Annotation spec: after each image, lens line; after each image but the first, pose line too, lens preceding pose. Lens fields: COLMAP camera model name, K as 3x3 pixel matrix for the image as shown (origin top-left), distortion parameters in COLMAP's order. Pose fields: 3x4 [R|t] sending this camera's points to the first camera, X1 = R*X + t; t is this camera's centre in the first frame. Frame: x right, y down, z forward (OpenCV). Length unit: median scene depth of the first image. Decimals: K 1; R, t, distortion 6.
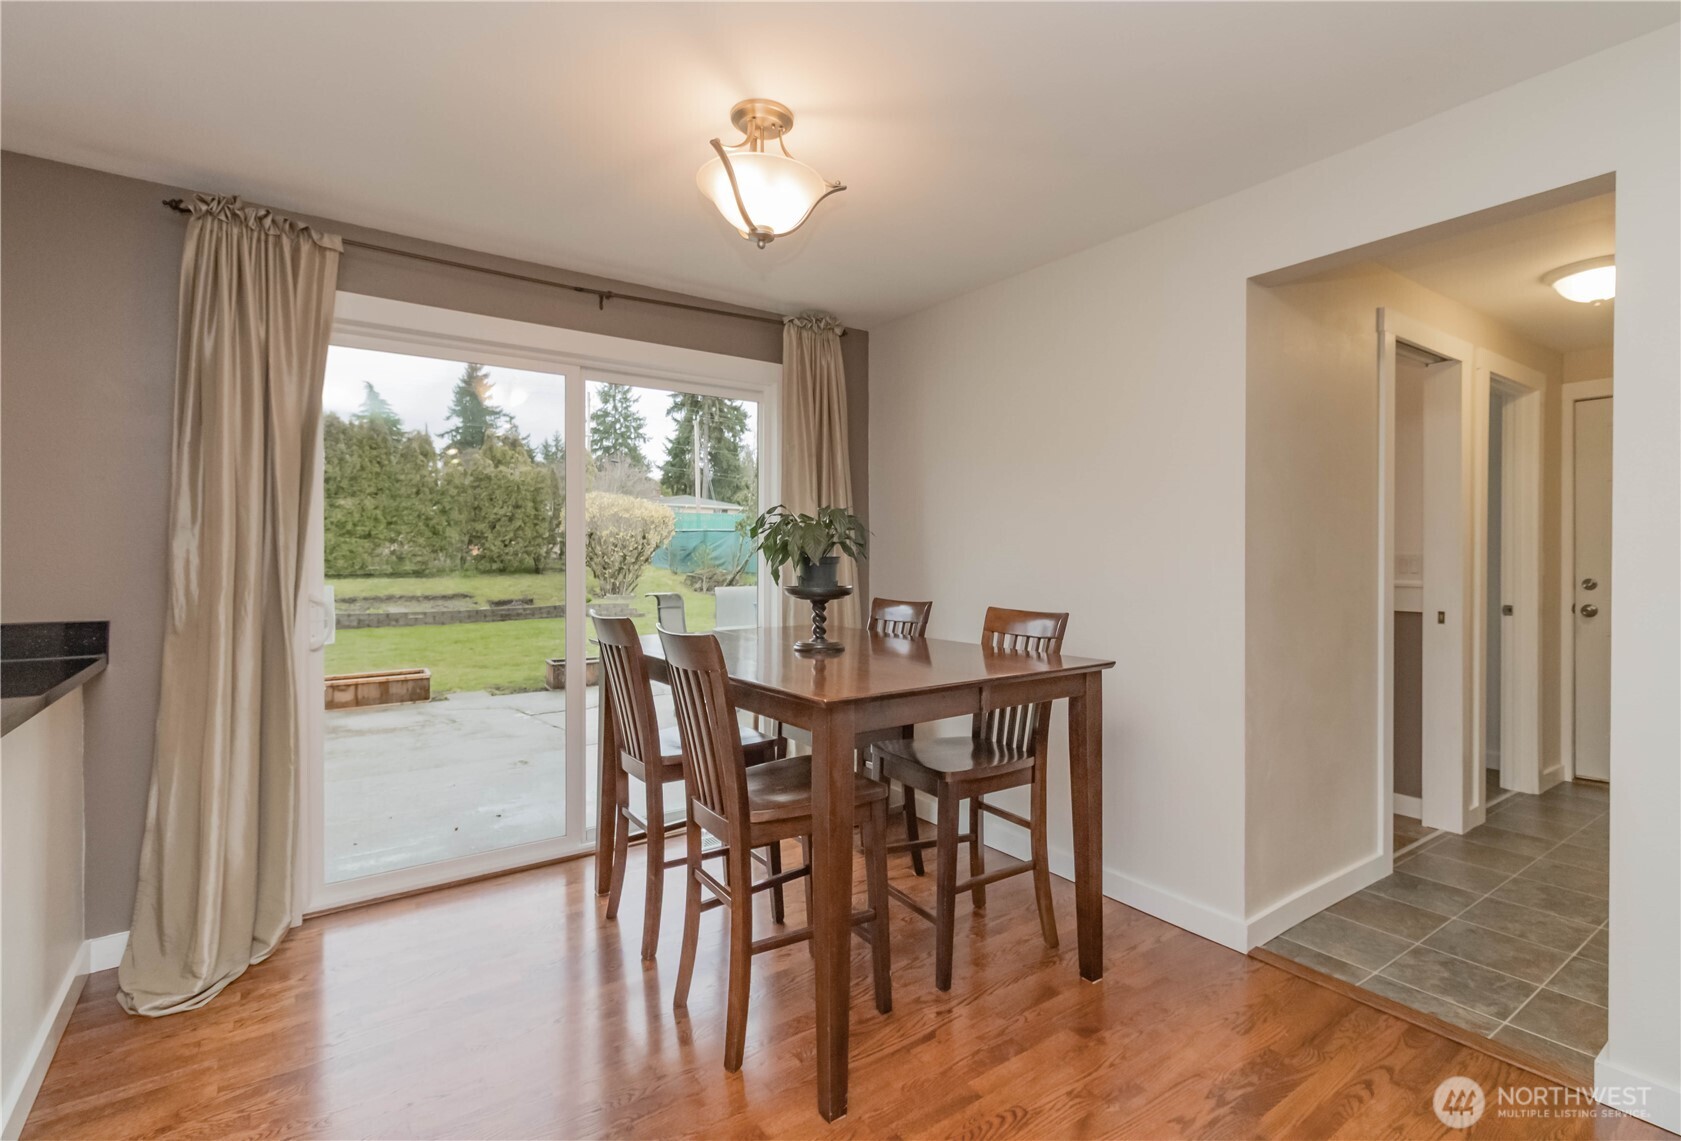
lens RADIAL K [[784.9, 0, 844.6], [0, 784.9, 561.6], [0, 0, 1]] dist [-0.002917, -0.000064]
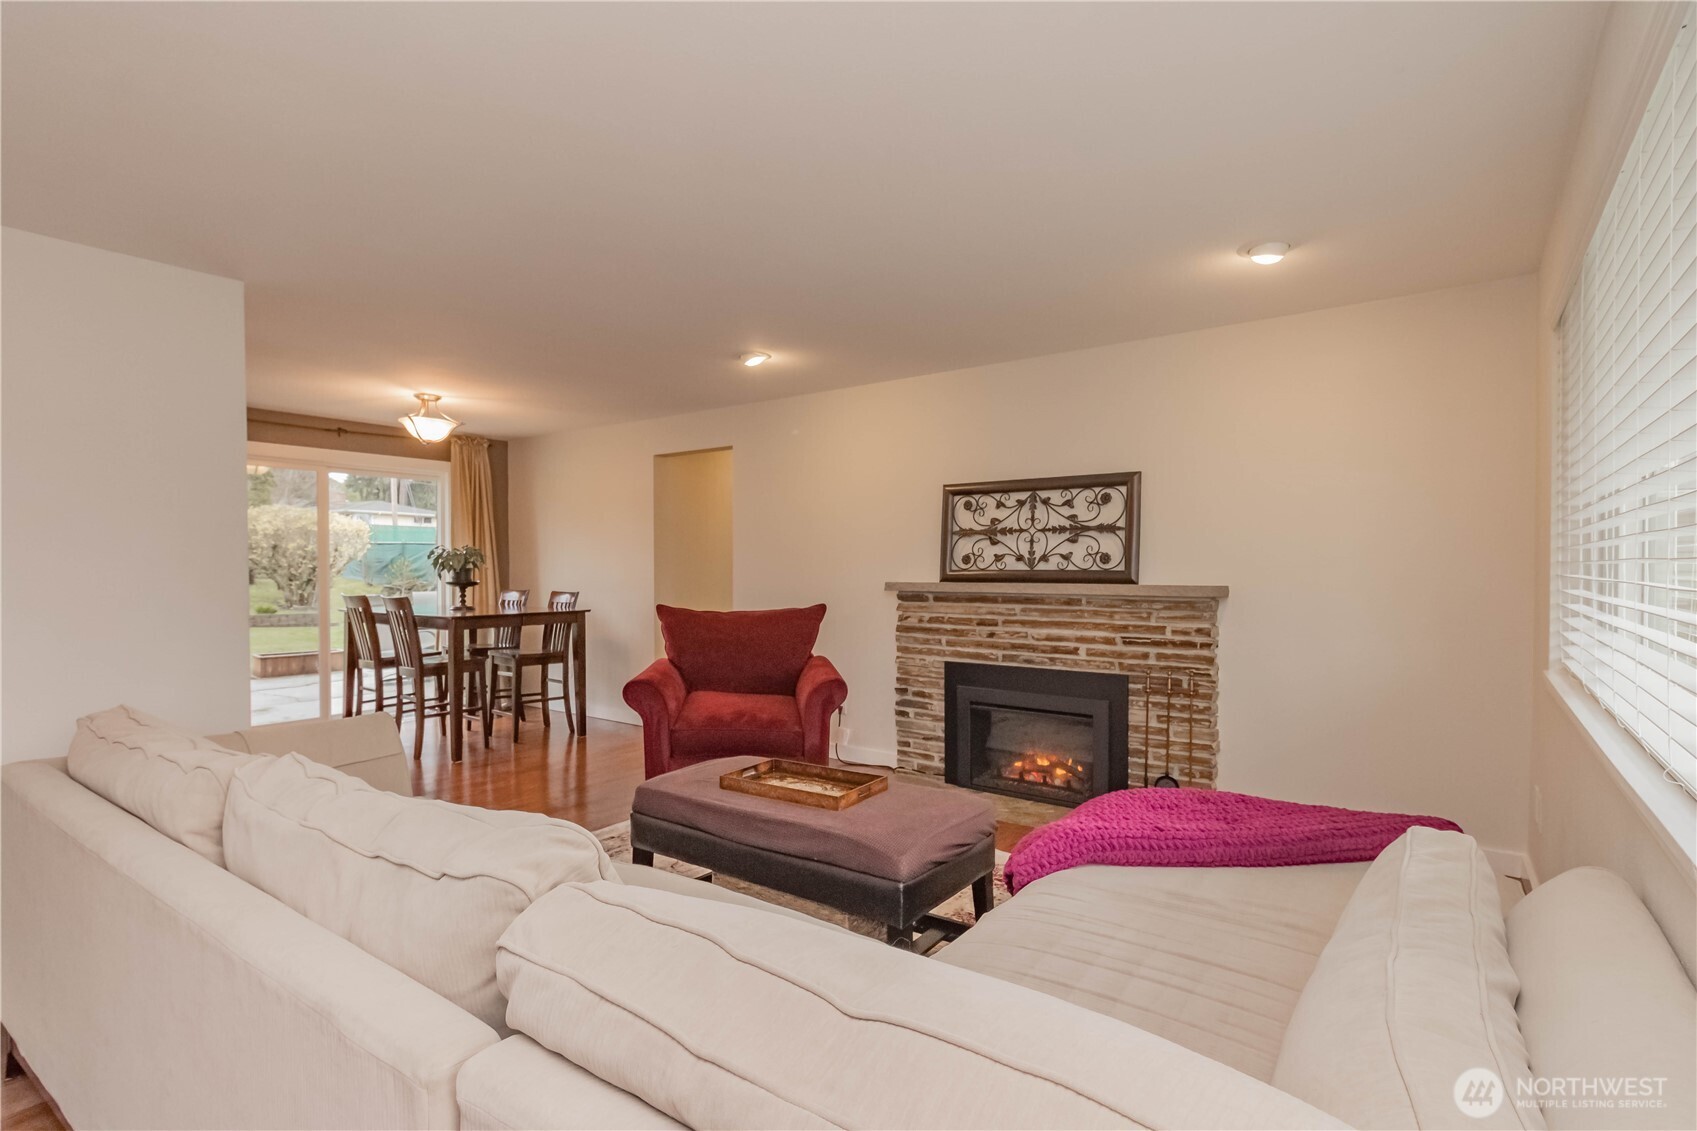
lens RADIAL K [[800.7, 0, 863.2], [0, 800.7, 587.0], [0, 0, 1]] dist [0.008125, -0.000199]
pose [[0.941391, -0.006664, 0.337251, 0.272313], [0.001356, 0.999872, 0.015971, 0.013021], [-0.337314, -0.014577, 0.941279, -1.547089]]
